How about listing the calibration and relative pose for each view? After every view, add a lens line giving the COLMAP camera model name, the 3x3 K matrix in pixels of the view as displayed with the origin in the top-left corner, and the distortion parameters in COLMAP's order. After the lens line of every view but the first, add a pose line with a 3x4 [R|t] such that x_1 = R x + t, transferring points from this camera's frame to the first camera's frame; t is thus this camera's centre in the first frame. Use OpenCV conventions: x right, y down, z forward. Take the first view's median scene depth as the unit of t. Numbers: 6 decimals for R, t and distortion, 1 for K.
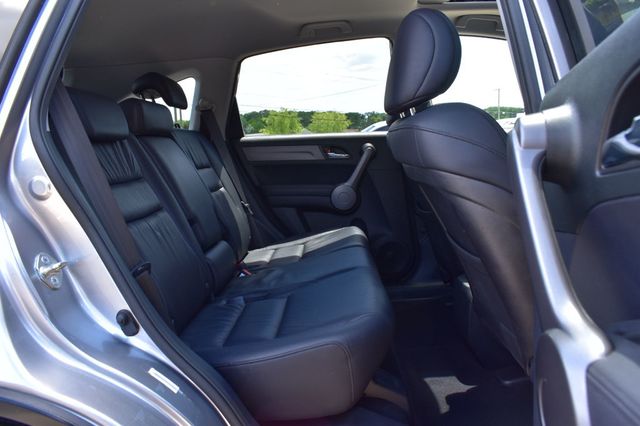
lens RADIAL K [[493.3, 0, 320.0], [0, 493.3, 213.0], [0, 0, 1]] dist [-0.095255, 0.009085]
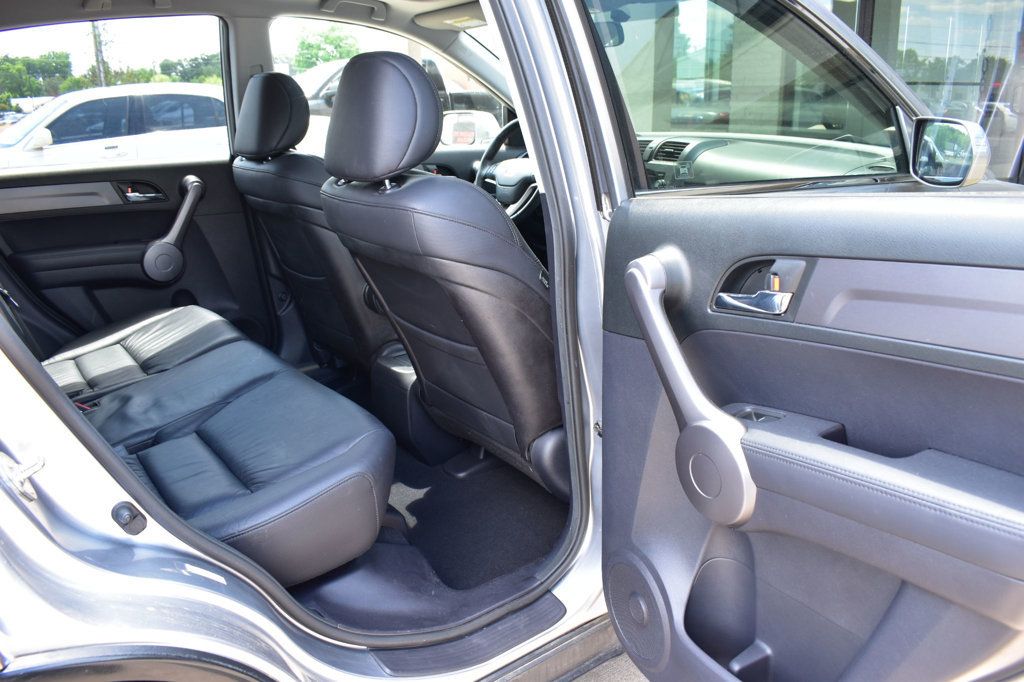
lens RADIAL K [[789.3, 0, 512.0], [0, 789.3, 341.0], [0, 0, 1]] dist [-0.095255, 0.009085]
pose [[0.780354, -0.148538, 0.607441, -0.358768], [0.059081, 0.984547, 0.164853, -0.110452], [-0.622541, -0.092755, 0.777071, -0.131108]]
